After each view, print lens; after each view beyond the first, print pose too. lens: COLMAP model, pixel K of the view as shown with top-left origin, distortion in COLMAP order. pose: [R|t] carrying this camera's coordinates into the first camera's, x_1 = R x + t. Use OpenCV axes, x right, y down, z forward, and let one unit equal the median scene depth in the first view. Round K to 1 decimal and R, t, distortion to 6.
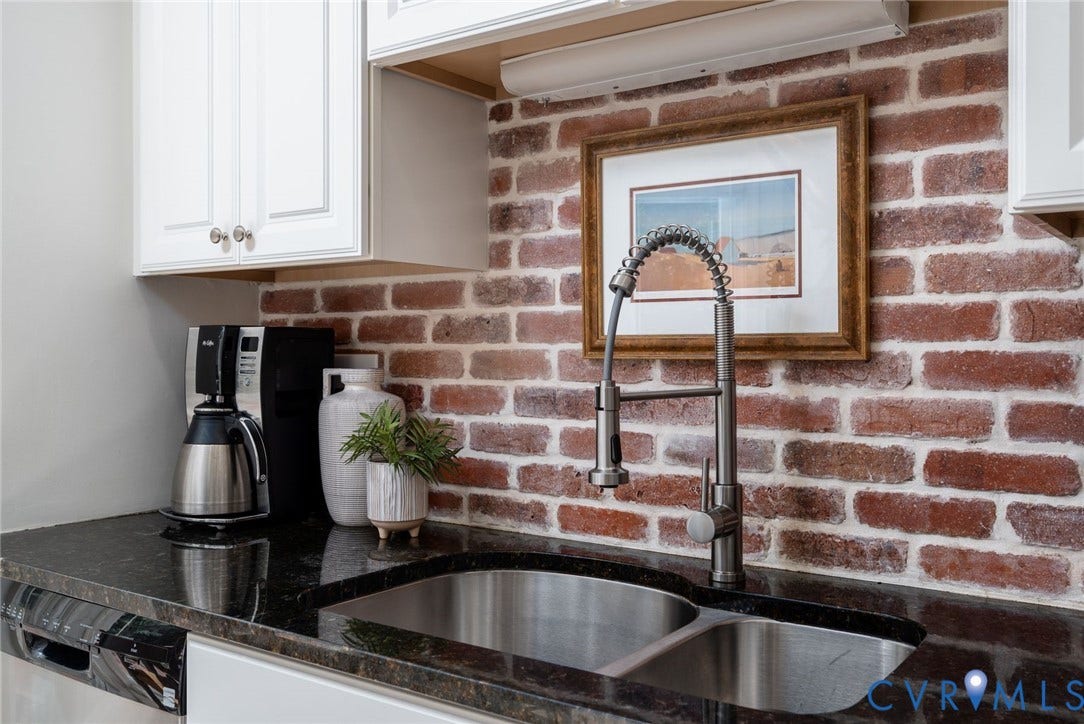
lens RADIAL K [[973.1, 0, 547.1], [0, 973.1, 360.5], [0, 0, 1]] dist [0.028512, -0.011585]
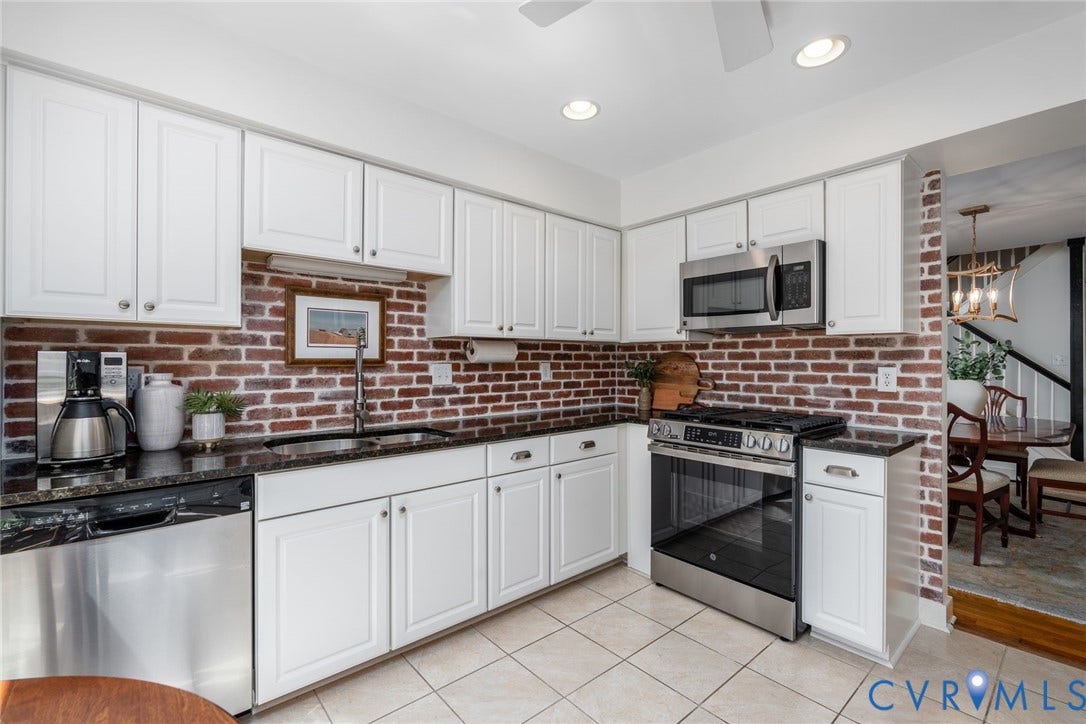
lens RADIAL K [[482.7, 0, 544.4], [0, 482.7, 361.2], [0, 0, 1]] dist [0.005879, 0.000318]
pose [[0.240186, -0.003315, 0.970721, -1.103507], [0.007408, 0.999971, 0.001582, -0.013936], [-0.970699, 0.006811, 0.240204, -0.027449]]
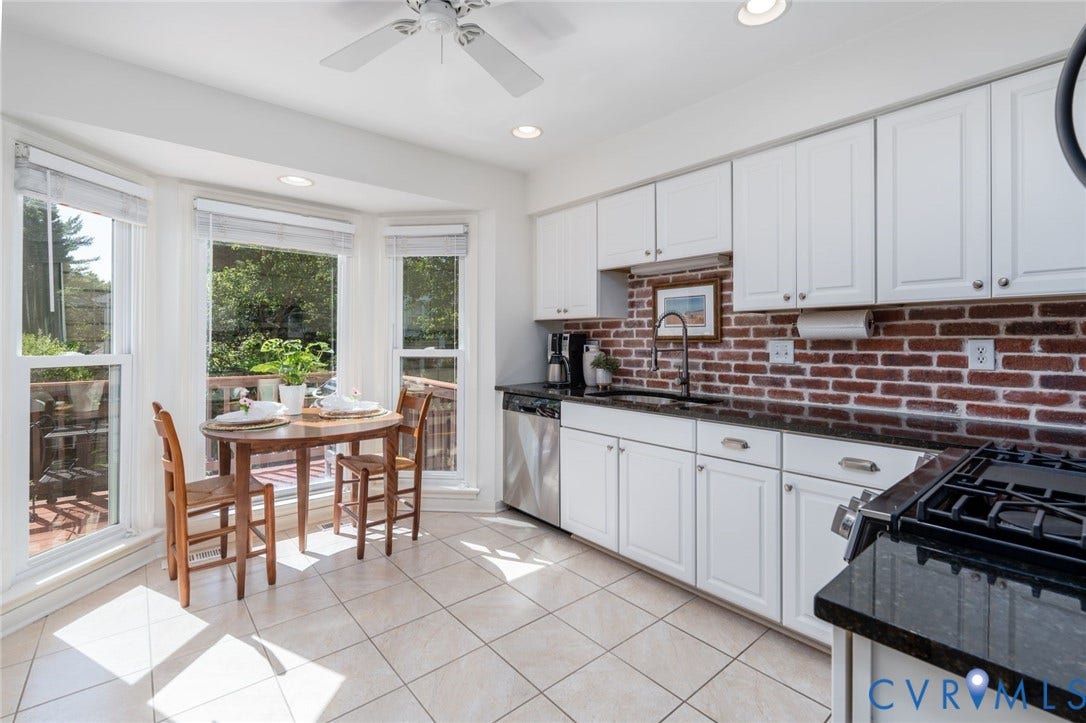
lens RADIAL K [[482.7, 0, 547.8], [0, 482.7, 345.8], [0, 0, 1]] dist [0.005879, 0.000318]
pose [[0.971257, 0.001136, -0.238029, 0.089084], [-0.000657, 0.999998, 0.002089, 0.009756], [0.238030, -0.001872, 0.971256, -0.956582]]
